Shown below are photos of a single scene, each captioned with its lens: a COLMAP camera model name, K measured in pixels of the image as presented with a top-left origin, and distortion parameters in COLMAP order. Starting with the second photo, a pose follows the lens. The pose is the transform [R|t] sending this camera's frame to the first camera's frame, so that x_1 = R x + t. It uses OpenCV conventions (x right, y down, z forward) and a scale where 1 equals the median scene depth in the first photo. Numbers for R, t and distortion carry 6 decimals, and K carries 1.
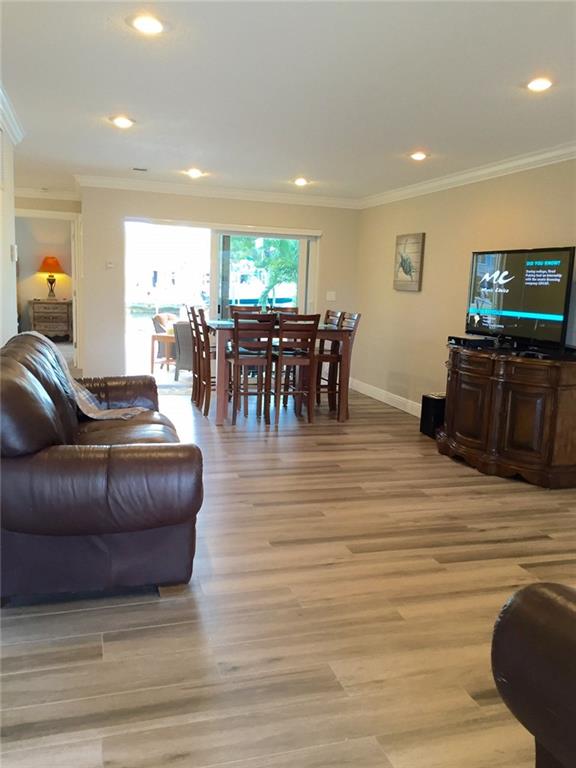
lens RADIAL K [[654.8, 0, 288.0], [0, 654.8, 384.0], [0, 0, 1]] dist [0.054398, -0.003276]
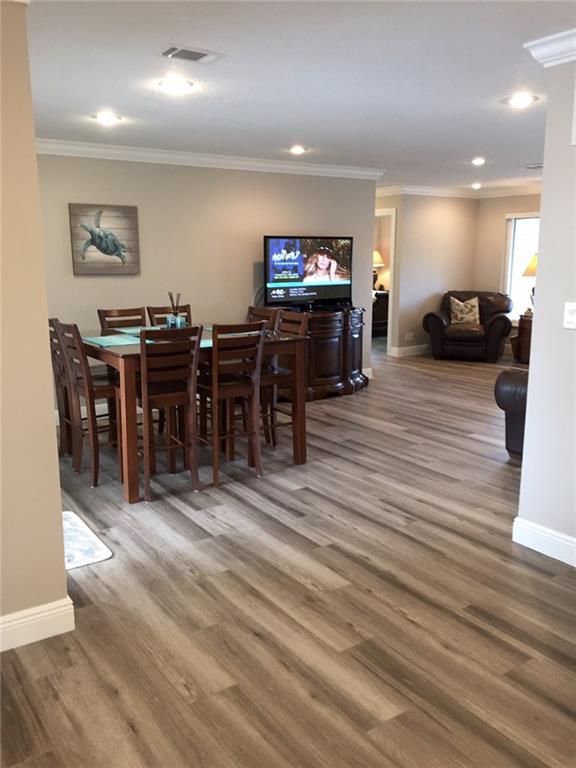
lens RADIAL K [[654.8, 0, 288.0], [0, 654.8, 384.0], [0, 0, 1]] dist [0.054398, -0.003276]
pose [[-0.292427, -0.224408, 0.929585, -1.065648], [0.137885, 0.952024, 0.273201, -0.320159], [-0.946295, 0.208067, -0.247455, 1.587731]]
